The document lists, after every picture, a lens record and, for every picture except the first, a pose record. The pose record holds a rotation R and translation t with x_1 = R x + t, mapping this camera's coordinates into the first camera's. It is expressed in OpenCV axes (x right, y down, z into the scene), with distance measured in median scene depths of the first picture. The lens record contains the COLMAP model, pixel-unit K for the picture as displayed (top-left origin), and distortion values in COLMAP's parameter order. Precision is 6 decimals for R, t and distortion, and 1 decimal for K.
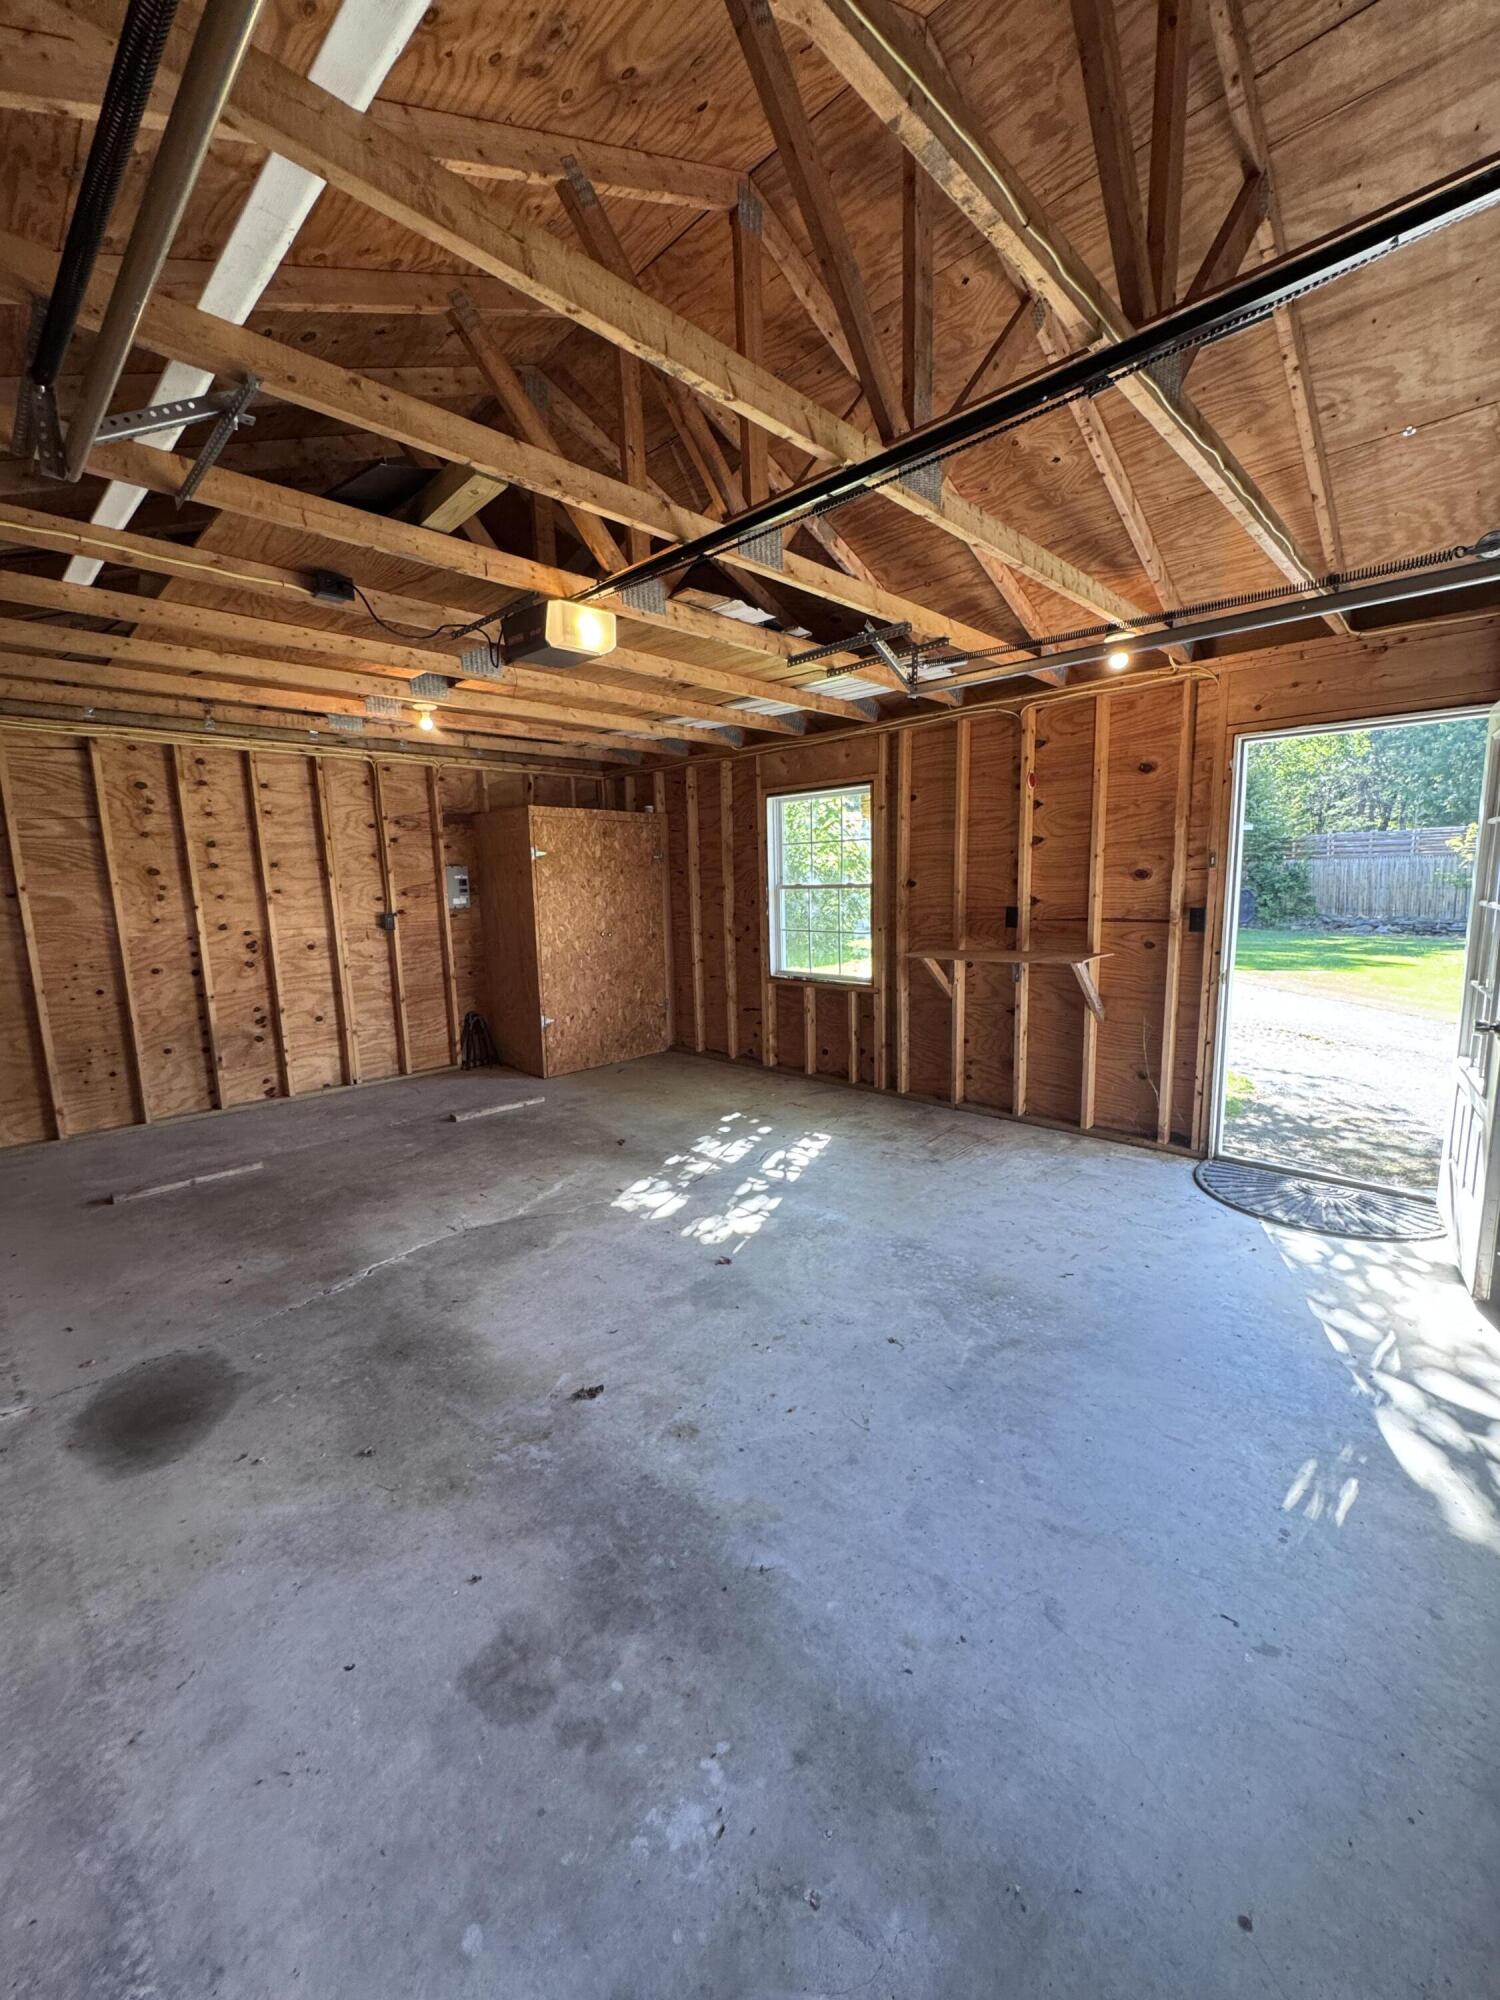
lens RADIAL K [[808.4, 0, 750.0], [0, 808.4, 1000.0], [0, 0, 1]] dist [-0.002909, -0.000201]
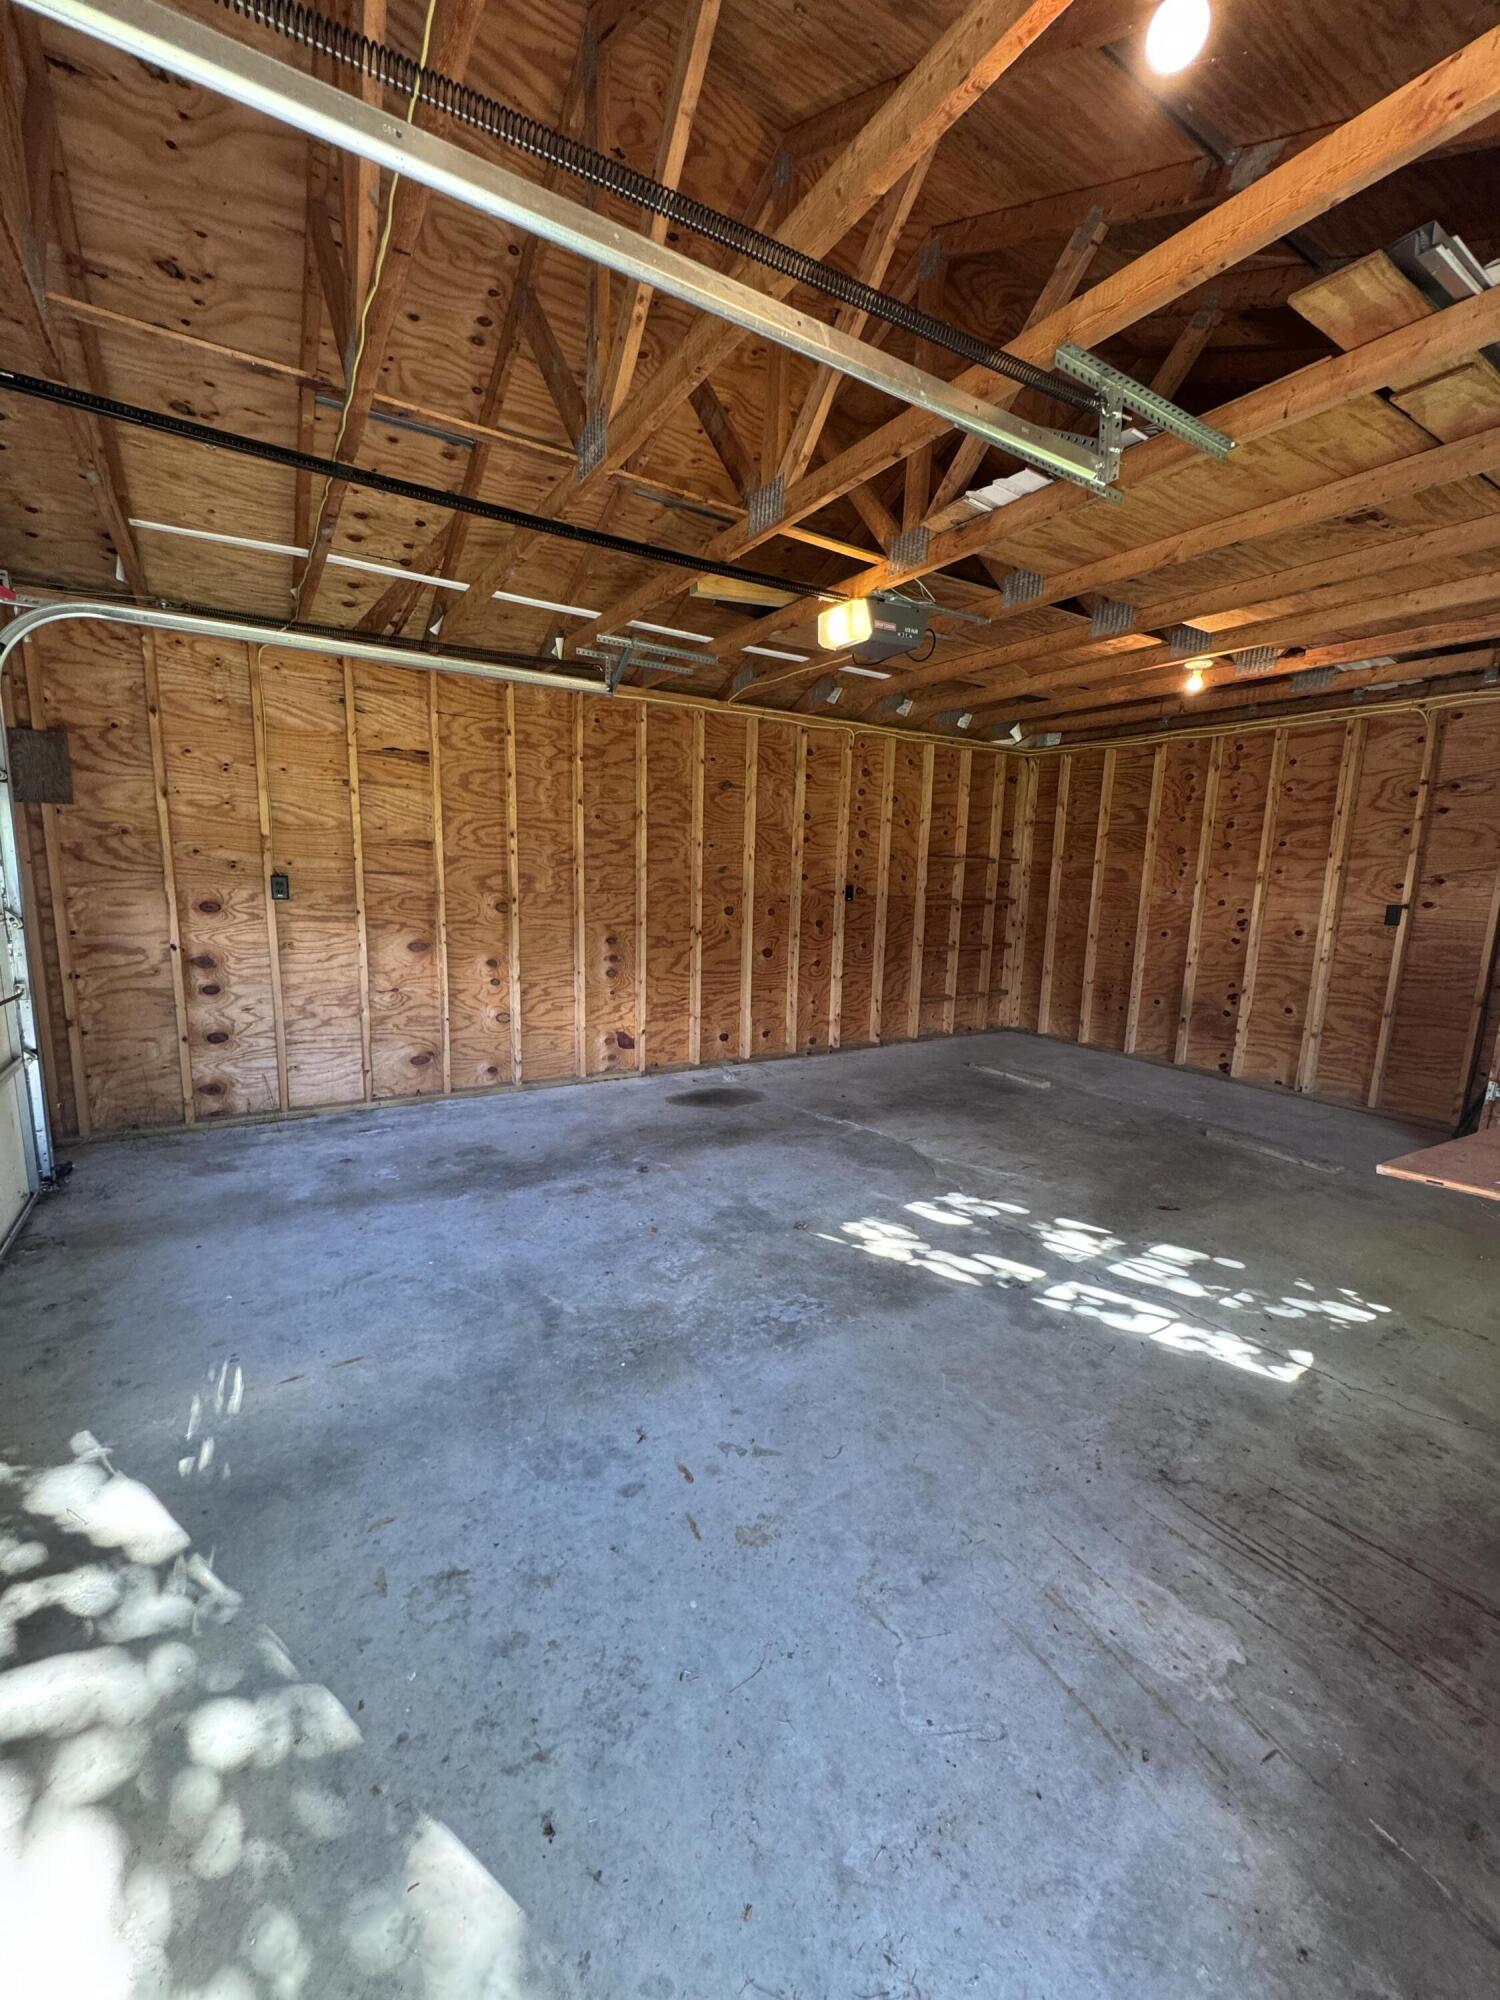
lens RADIAL K [[791.8, 0, 750.0], [0, 791.8, 1000.0], [0, 0, 1]] dist [0.001786, 0.000240]
pose [[-0.236821, 0.175106, -0.955643, 0.783872], [-0.165097, 0.962065, 0.217196, -0.137206], [0.957423, 0.209211, -0.198927, 0.958149]]
